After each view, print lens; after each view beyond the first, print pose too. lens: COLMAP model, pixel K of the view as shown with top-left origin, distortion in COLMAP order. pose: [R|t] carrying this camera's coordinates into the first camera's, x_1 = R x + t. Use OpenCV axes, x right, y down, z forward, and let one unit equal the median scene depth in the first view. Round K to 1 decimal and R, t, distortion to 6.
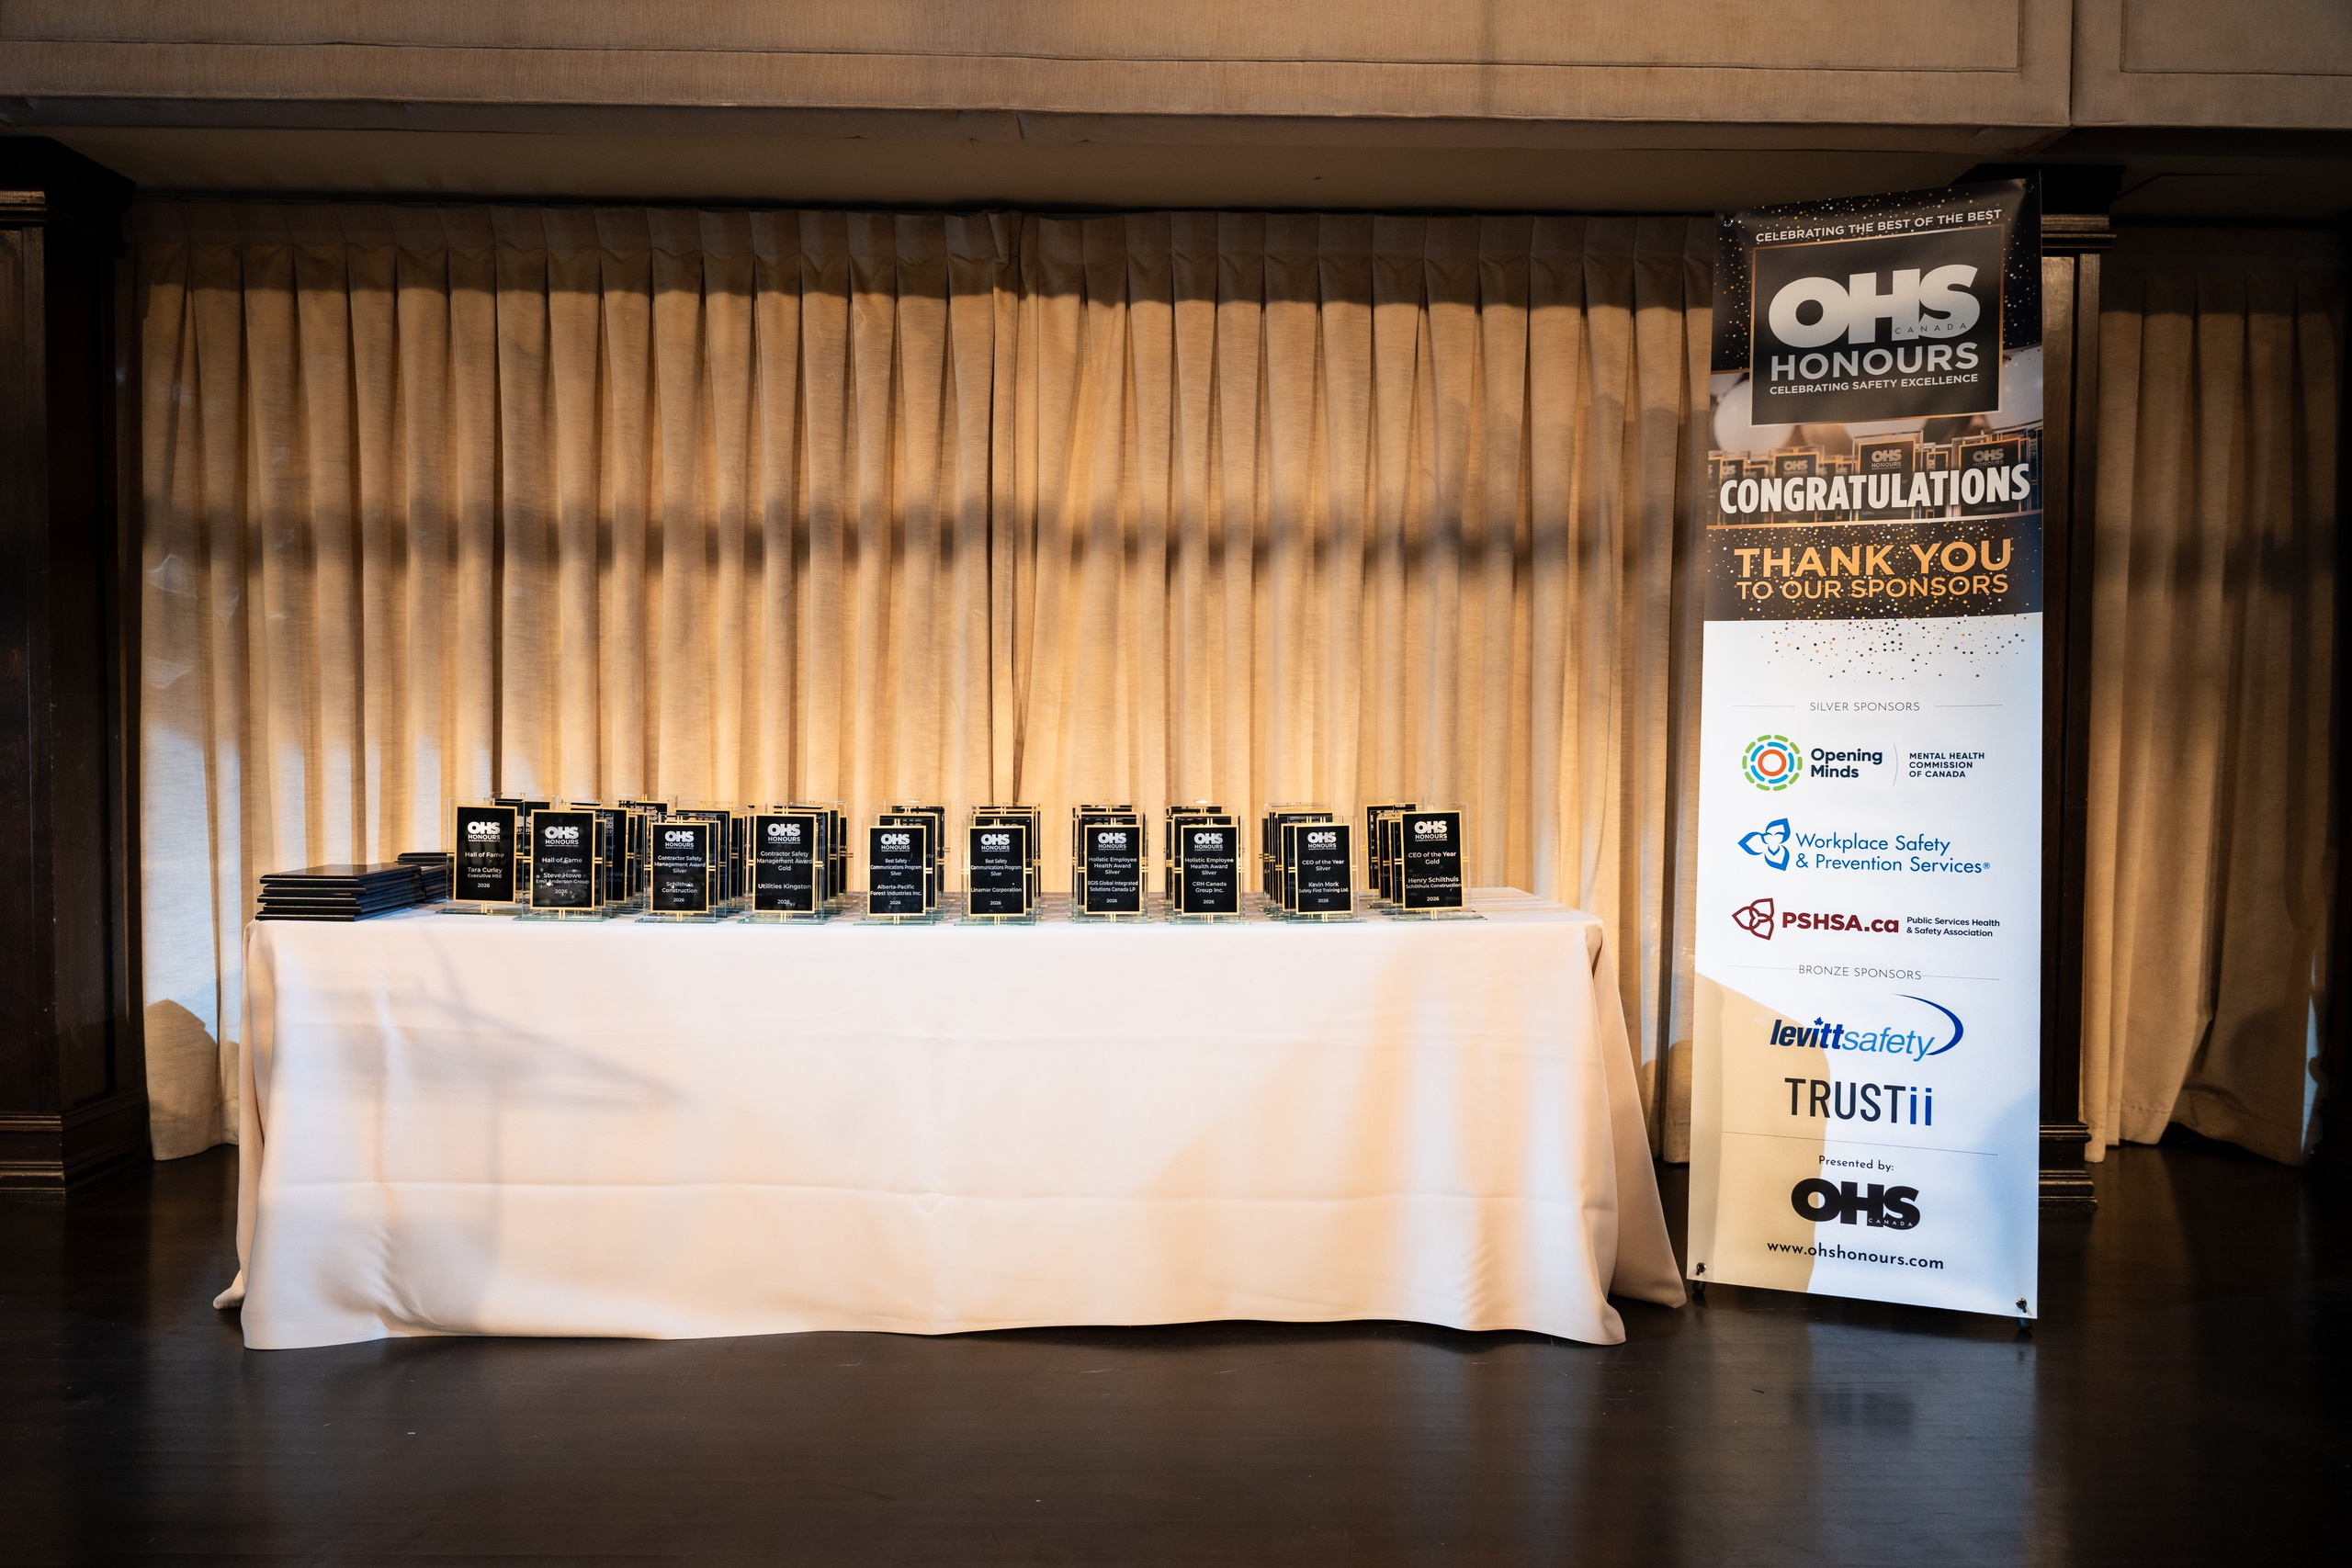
lens RADIAL K [[1747.1, 0, 1177.1], [0, 1747.1, 825.8], [0, 0, 1]] dist [-0.003373, -0.002980]
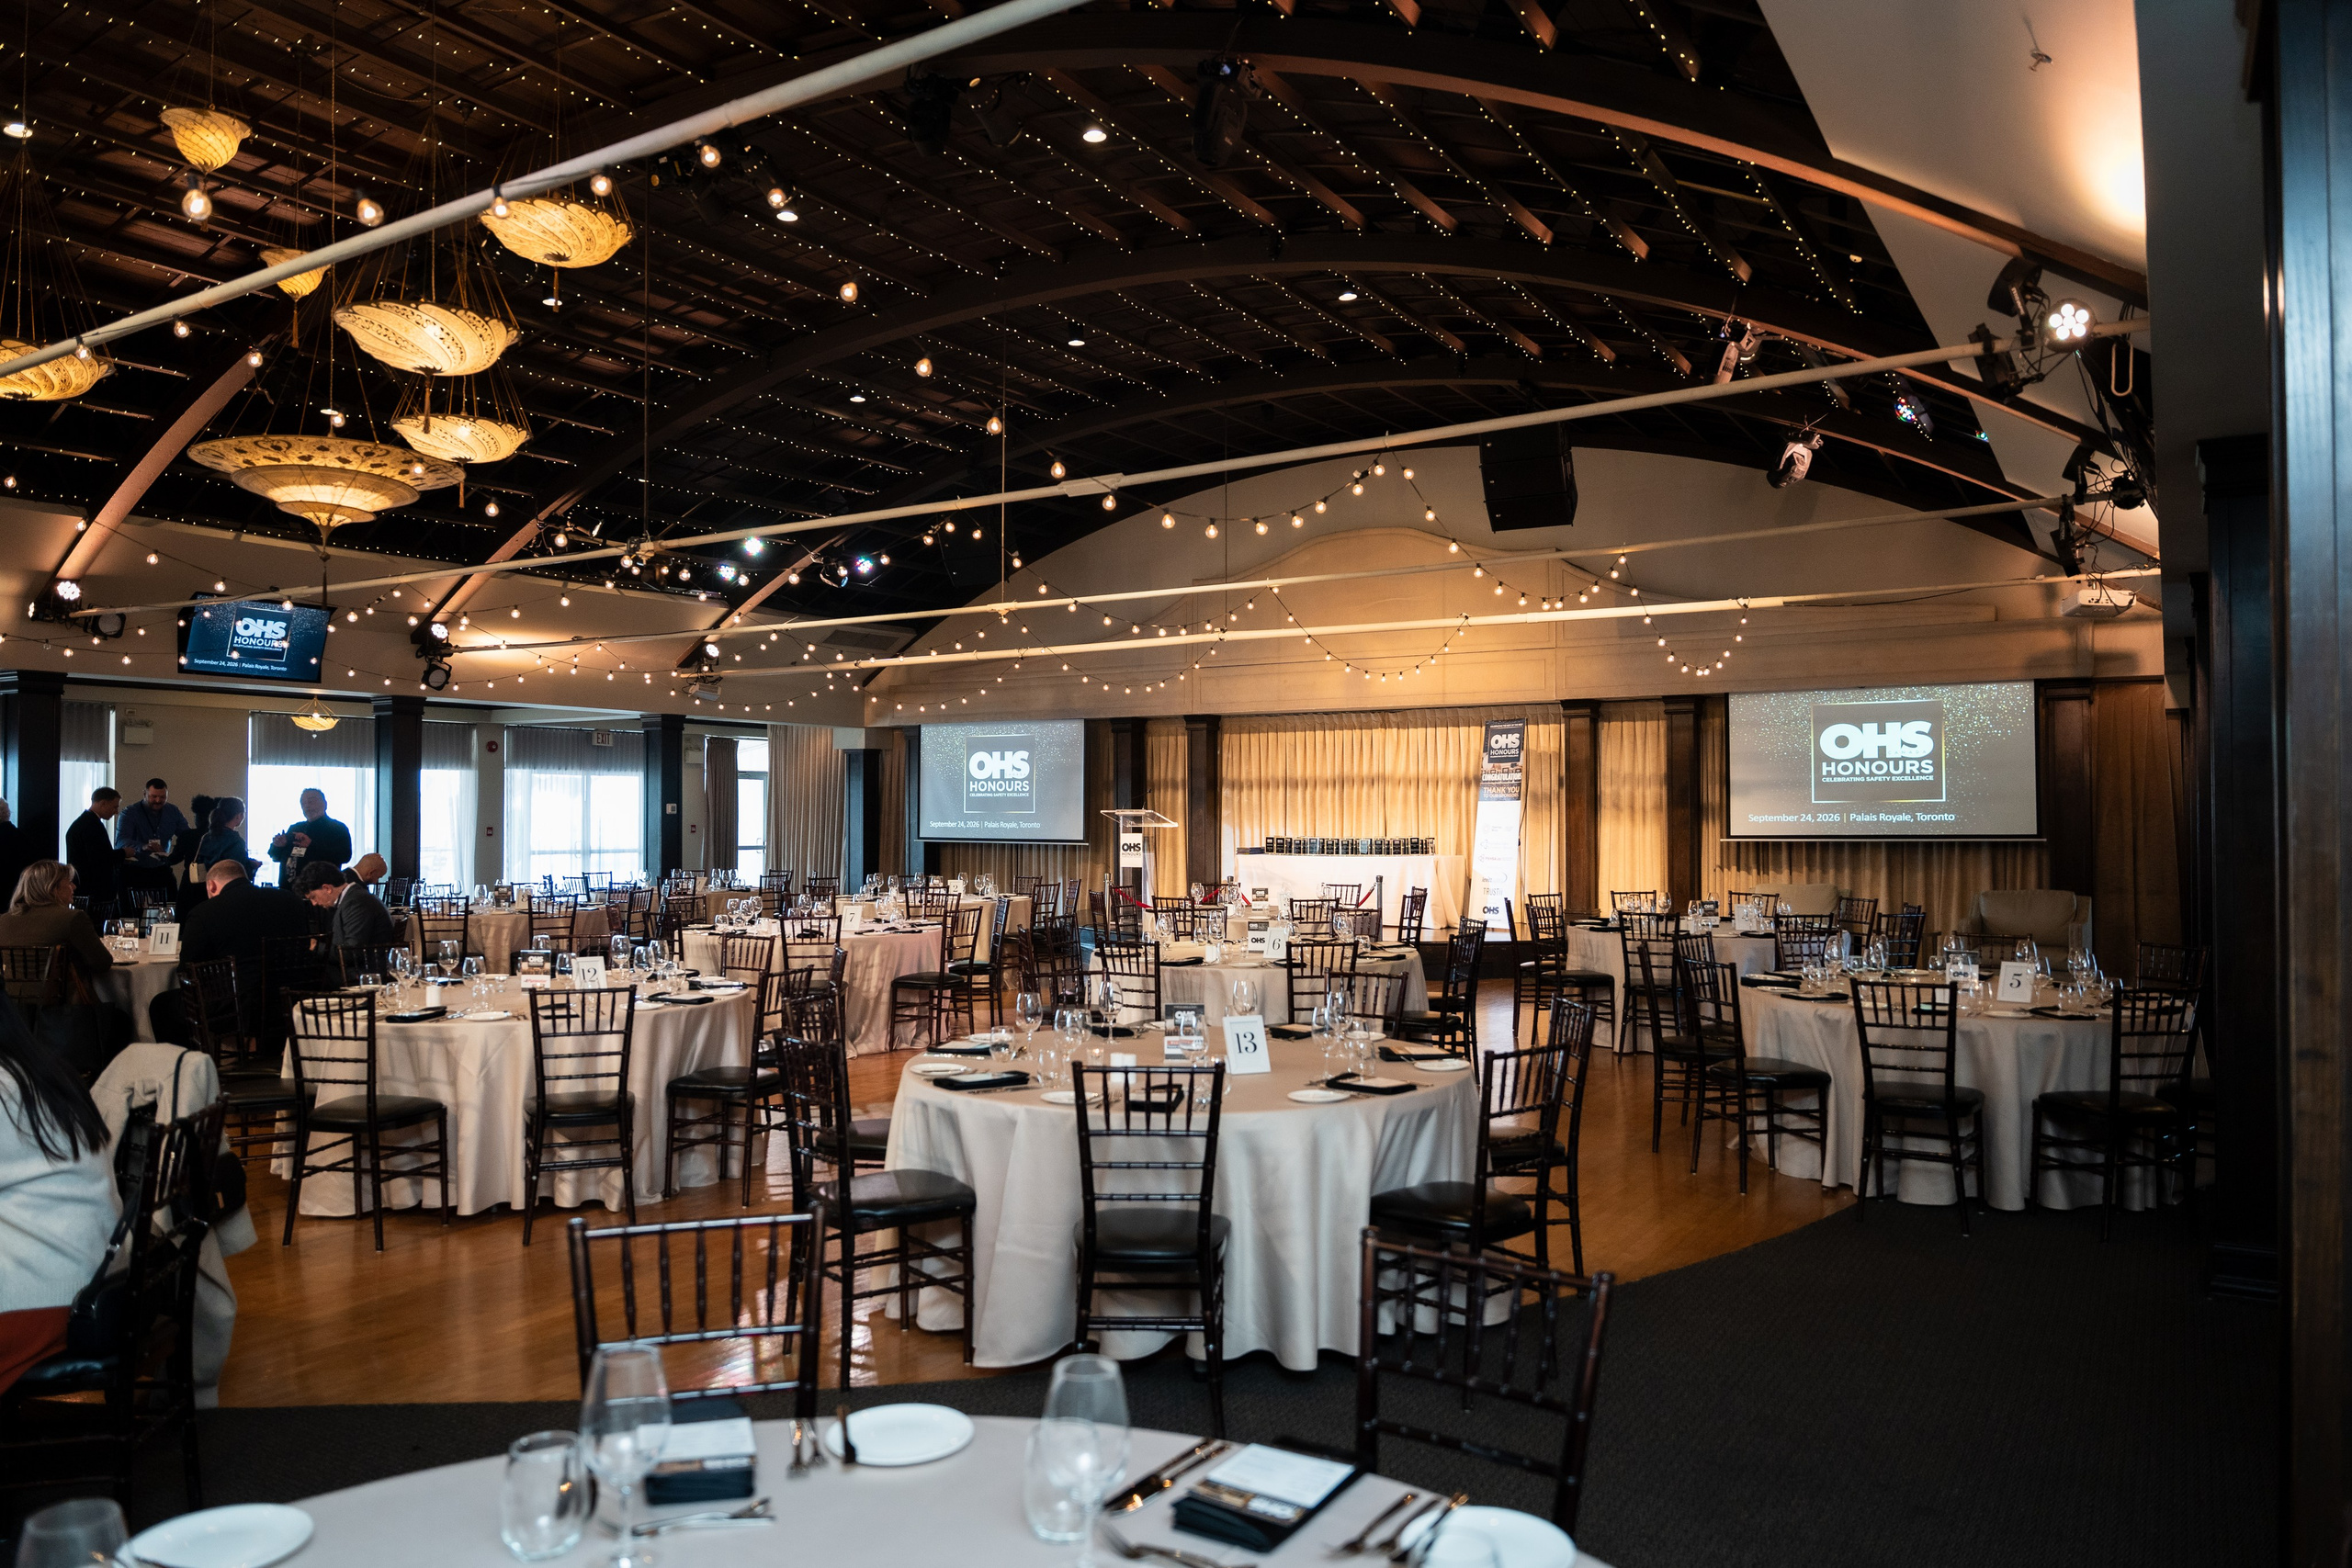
lens RADIAL K [[1565.2, 0, 1176.0], [0, 1565.2, 784.0], [0, 0, 1]] dist [-0.001304, -0.000024]
pose [[0.840874, -0.020224, -0.540853, 1.700265], [-0.013006, 0.998258, -0.057548, 0.091232], [0.541075, 0.055425, 0.839146, -2.802605]]
